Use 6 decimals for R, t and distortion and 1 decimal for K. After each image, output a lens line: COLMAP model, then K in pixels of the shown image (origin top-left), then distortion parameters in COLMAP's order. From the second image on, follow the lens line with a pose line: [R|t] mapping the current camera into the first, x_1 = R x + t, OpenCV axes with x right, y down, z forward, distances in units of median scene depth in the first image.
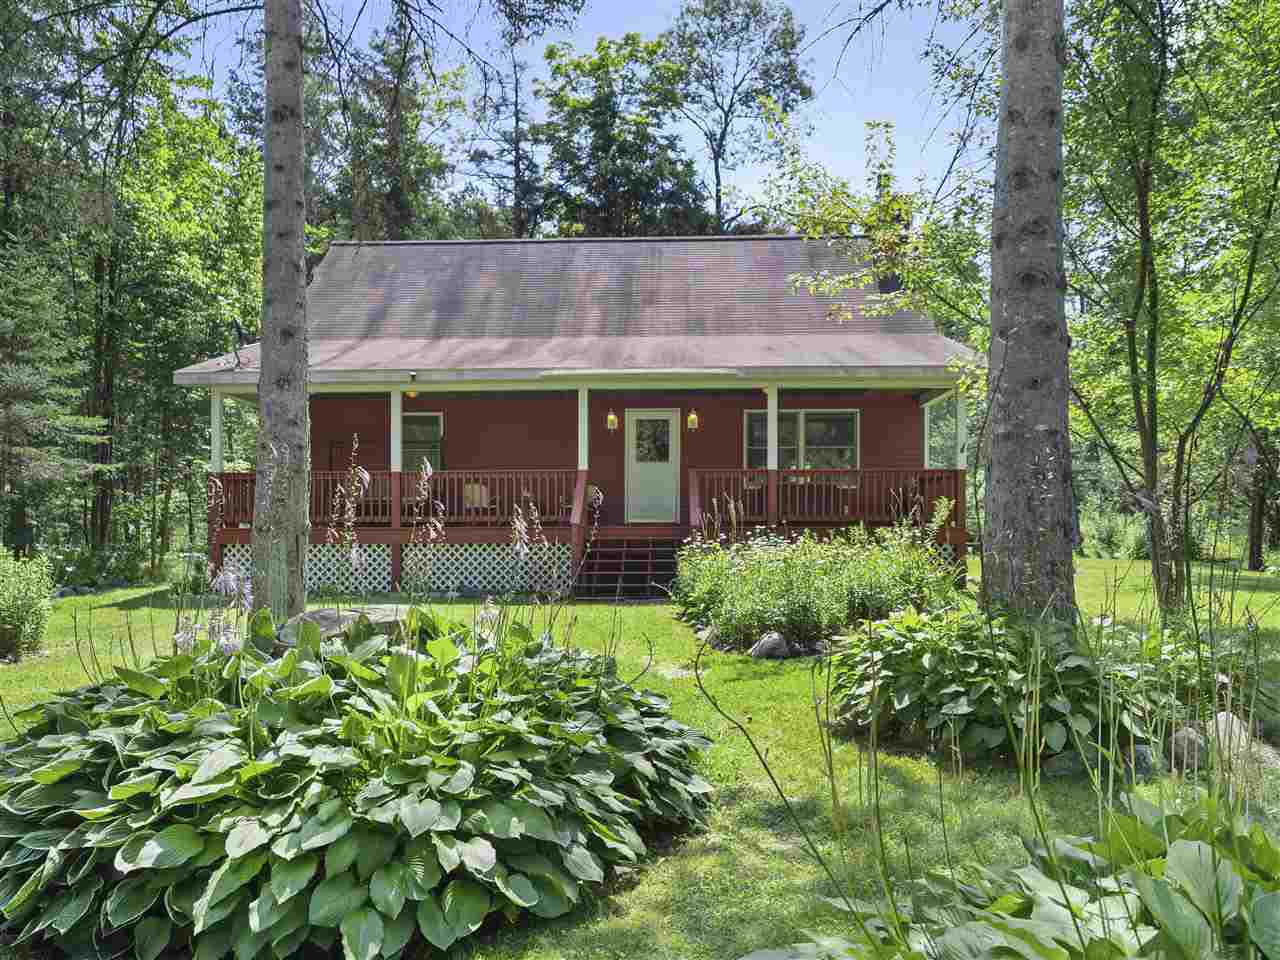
lens RADIAL K [[988.2, 0, 640.0], [0, 988.2, 480.0], [0, 0, 1]] dist [0.000512, -0.108176]
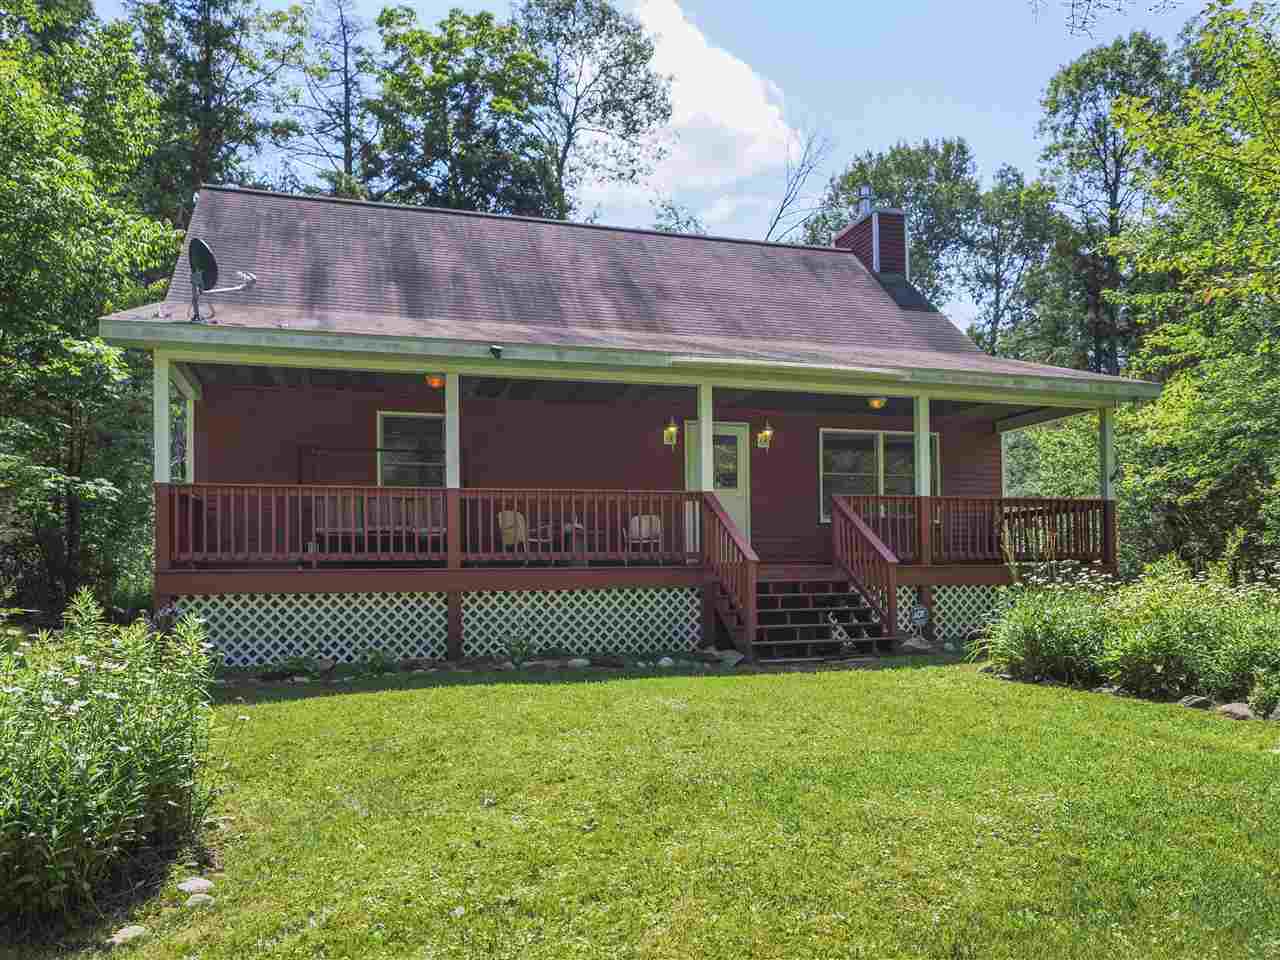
lens RADIAL K [[969.5, 0, 639.7], [0, 969.5, 509.9], [0, 0, 1]] dist [-0.001839, -0.003004]
pose [[0.938144, 0.017810, 0.345787, -0.301519], [-0.009237, 0.999608, -0.026426, 0.020185], [-0.346122, 0.021598, 0.937941, 0.265096]]
